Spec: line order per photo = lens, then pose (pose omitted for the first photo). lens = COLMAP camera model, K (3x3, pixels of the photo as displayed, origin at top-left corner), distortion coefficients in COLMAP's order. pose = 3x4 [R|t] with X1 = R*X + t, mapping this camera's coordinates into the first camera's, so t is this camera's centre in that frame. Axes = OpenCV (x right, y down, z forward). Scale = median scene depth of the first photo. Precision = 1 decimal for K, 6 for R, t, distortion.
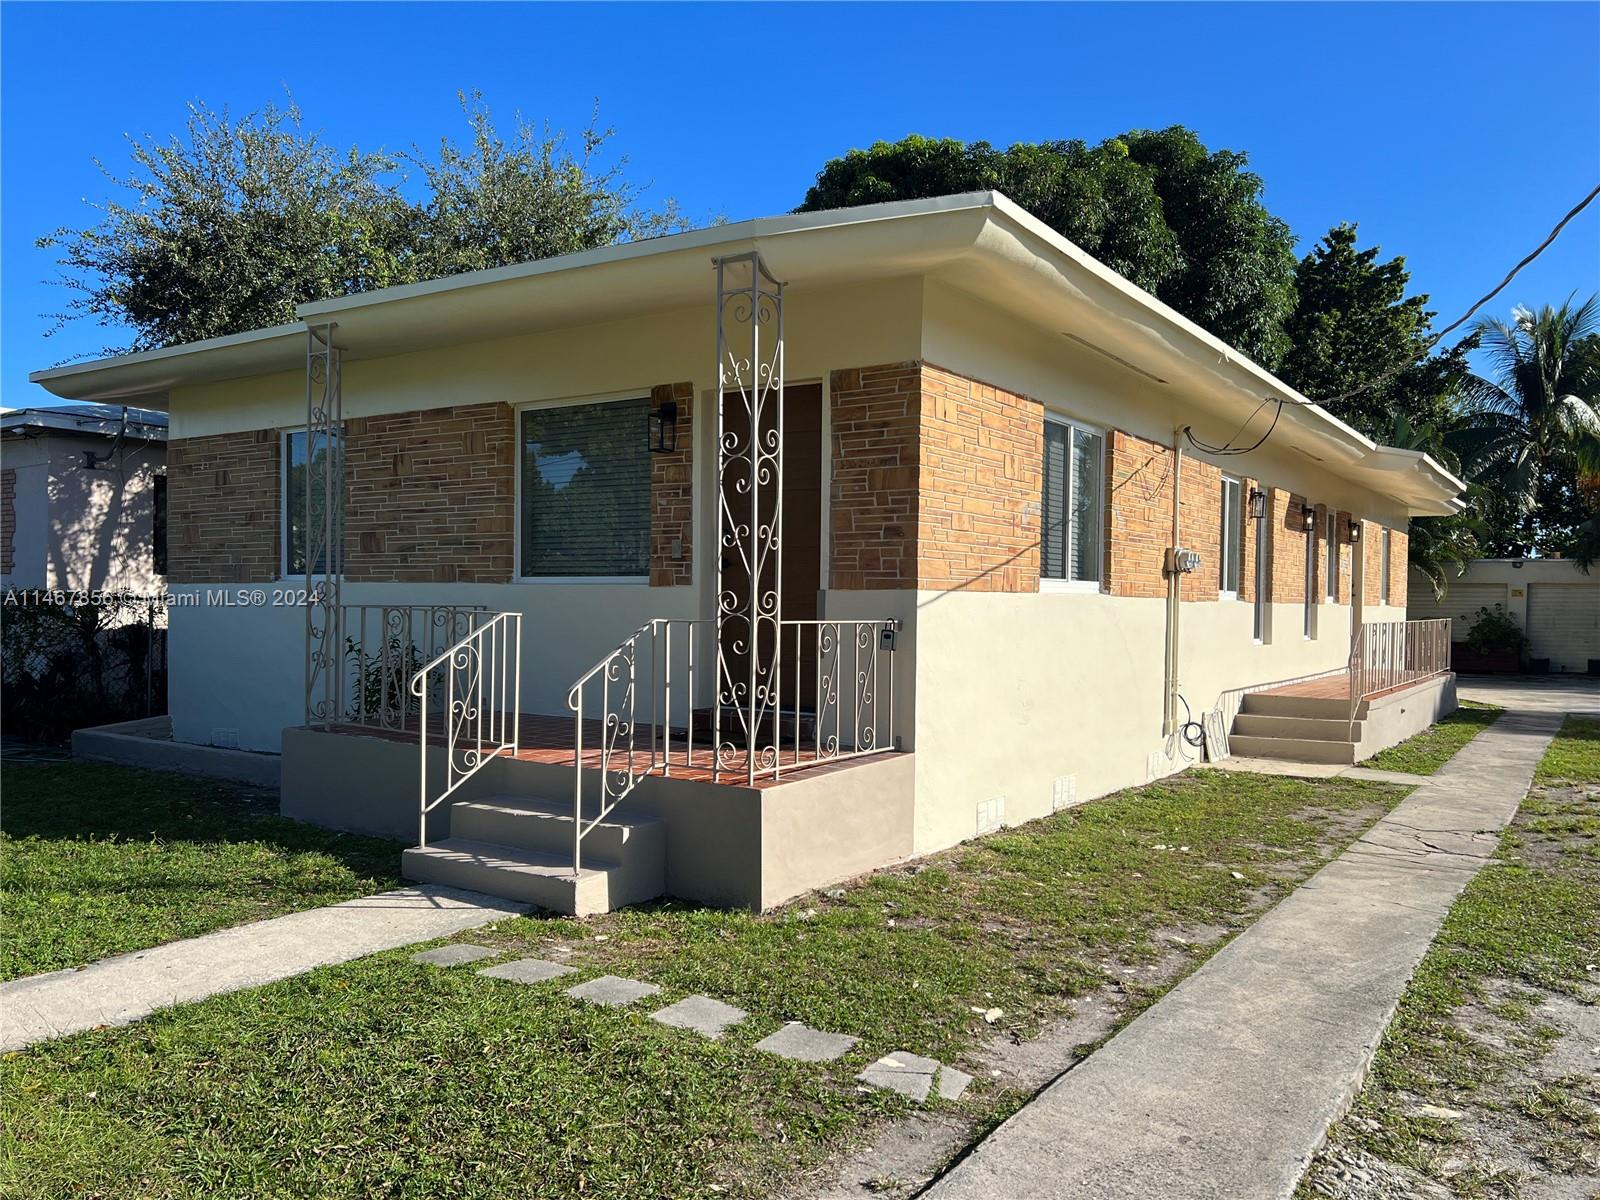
lens RADIAL K [[1201.7, 0, 798.8], [0, 1201.7, 610.4], [0, 0, 1]] dist [0.101371, -0.147087]
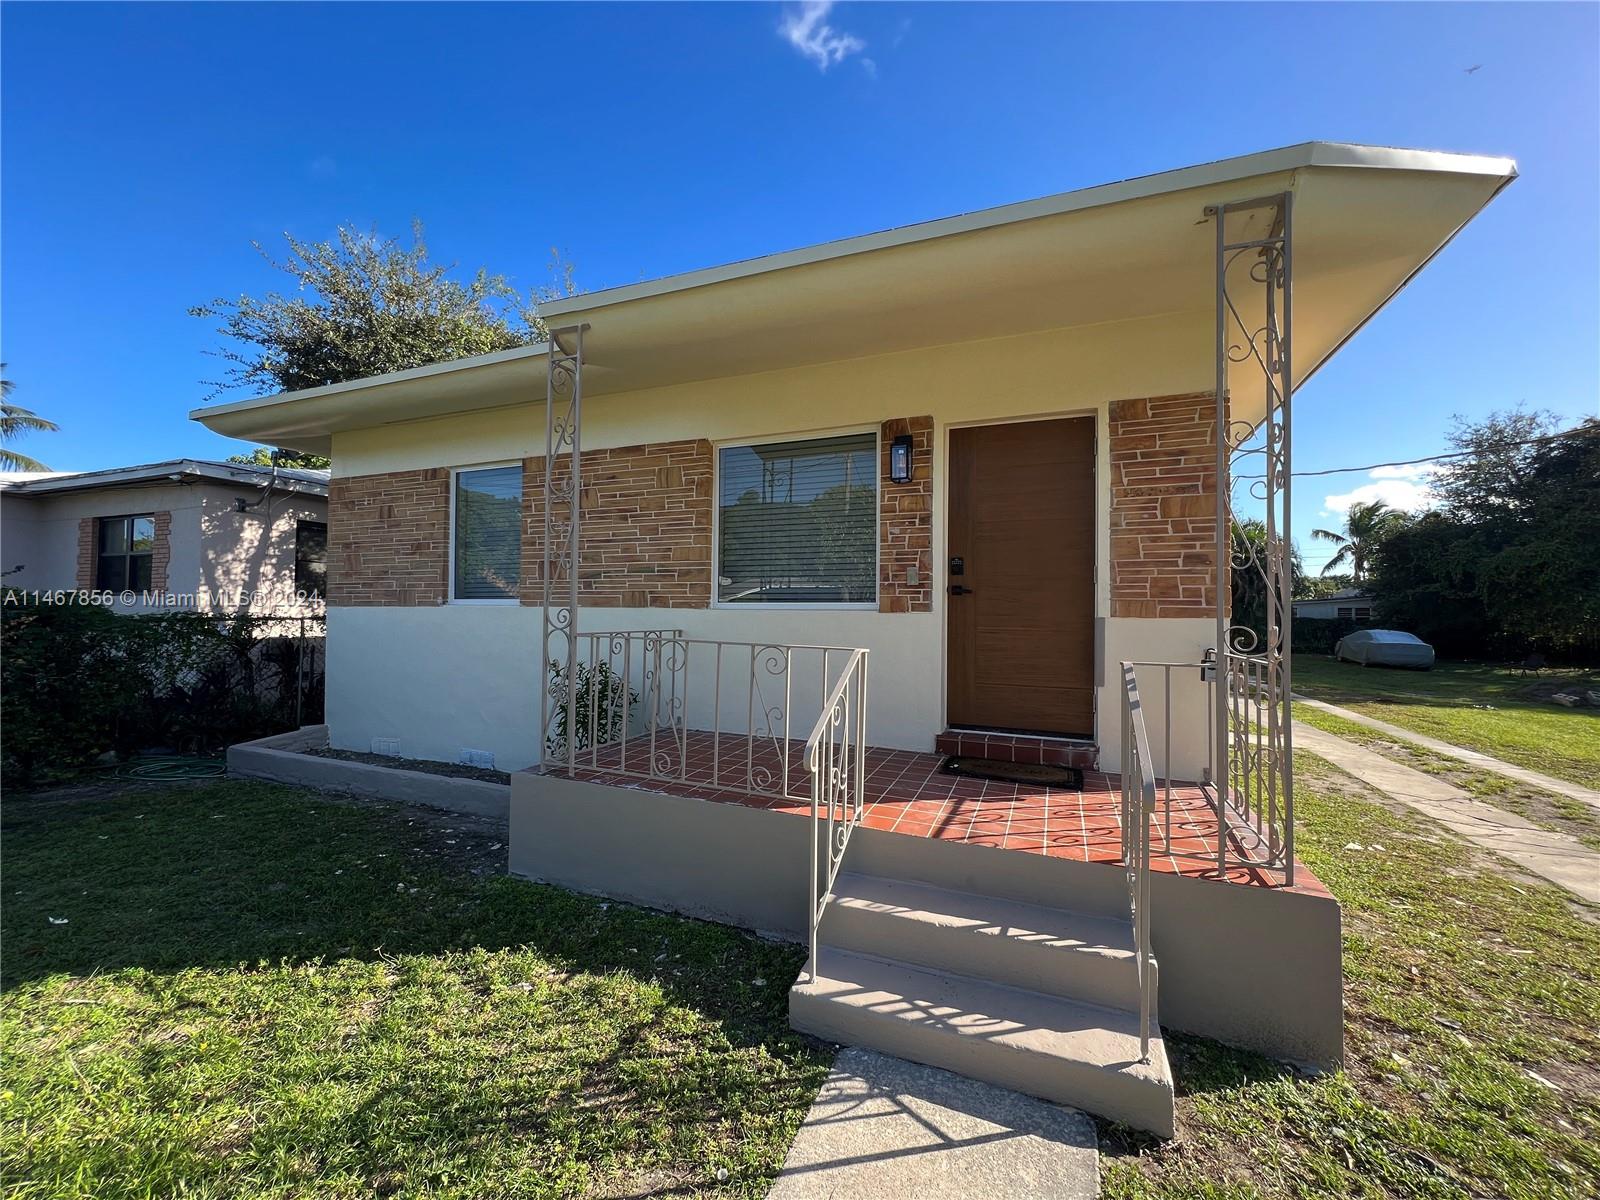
lens RADIAL K [[638.3, 0, 793.0], [0, 638.3, 596.2], [0, 0, 1]] dist [0.019961, -0.018365]
pose [[0.979262, 0.004104, 0.202556, -0.264750], [0.002267, 0.999510, -0.031211, -0.014524], [-0.202585, 0.031023, 0.978773, 0.411360]]
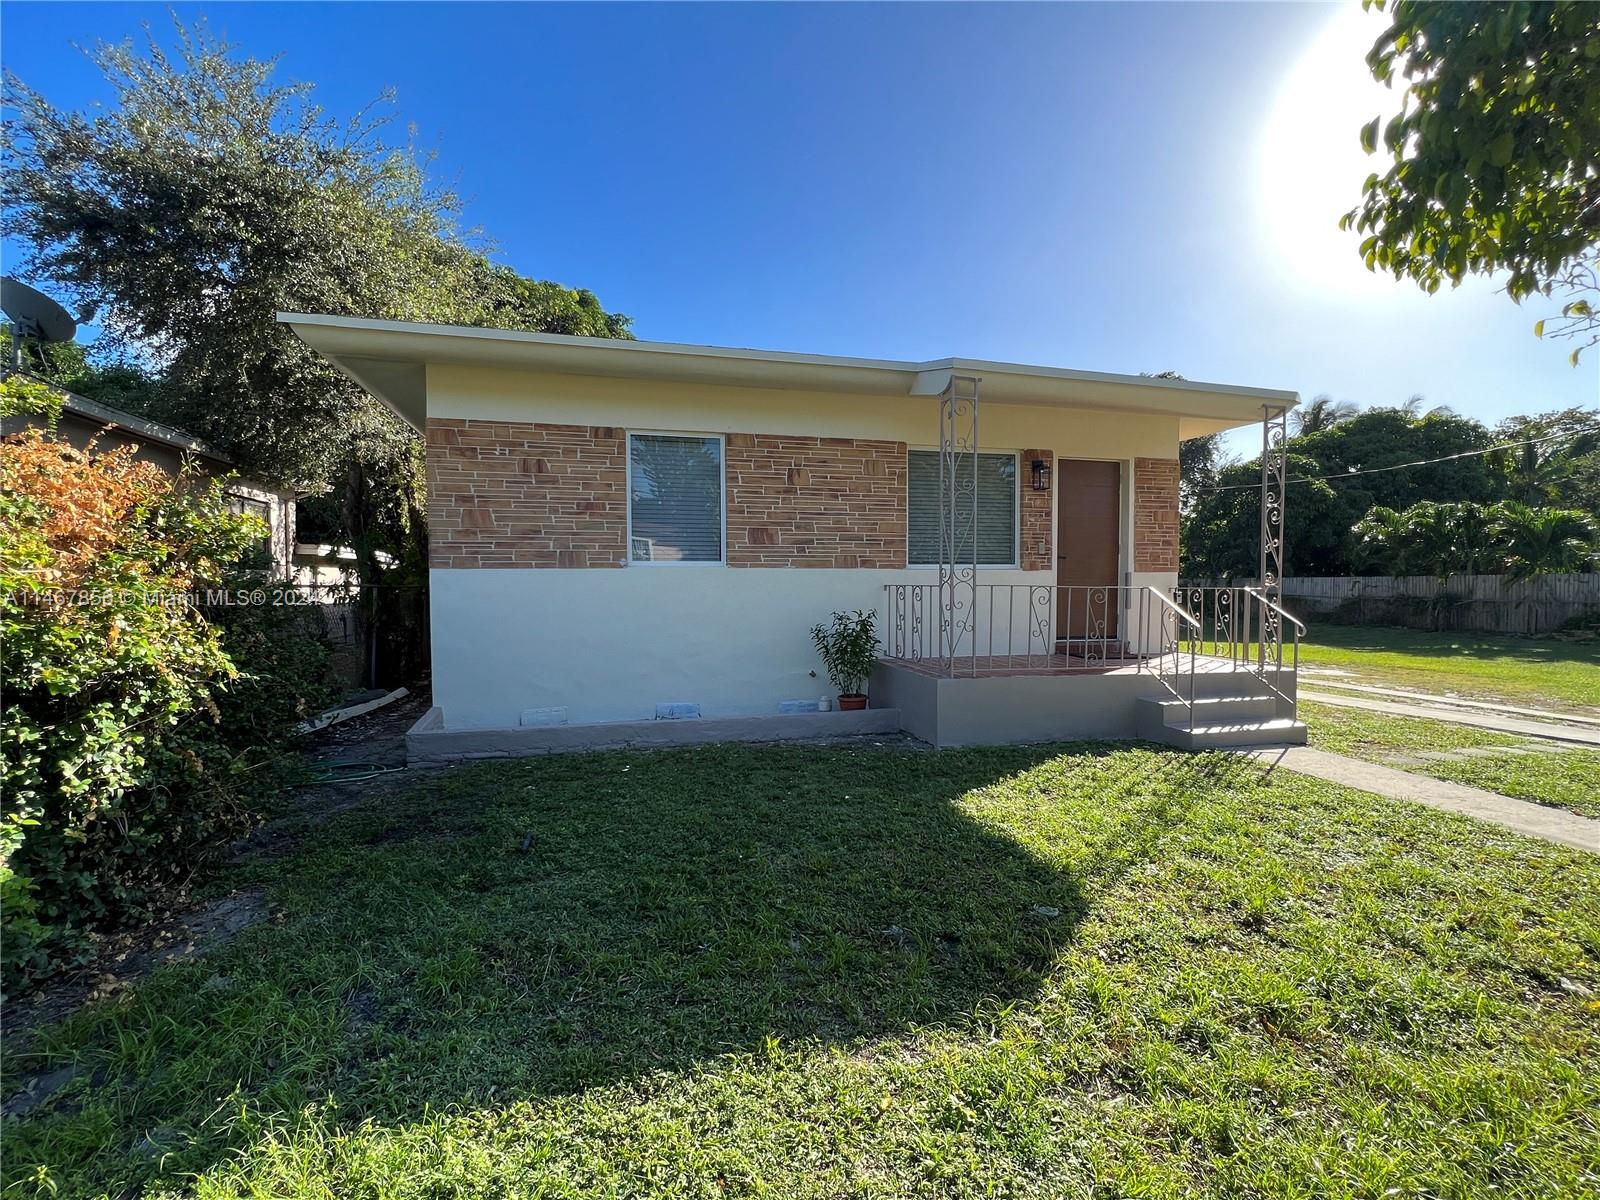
lens RADIAL K [[699.3, 0, 794.0], [0, 699.3, 605.7], [0, 0, 1]] dist [0.002580, -0.000017]
pose [[0.662578, -0.034962, 0.748177, -0.900259], [0.017475, 0.999360, 0.031224, -0.006354], [-0.748789, -0.007613, 0.662765, 0.517380]]
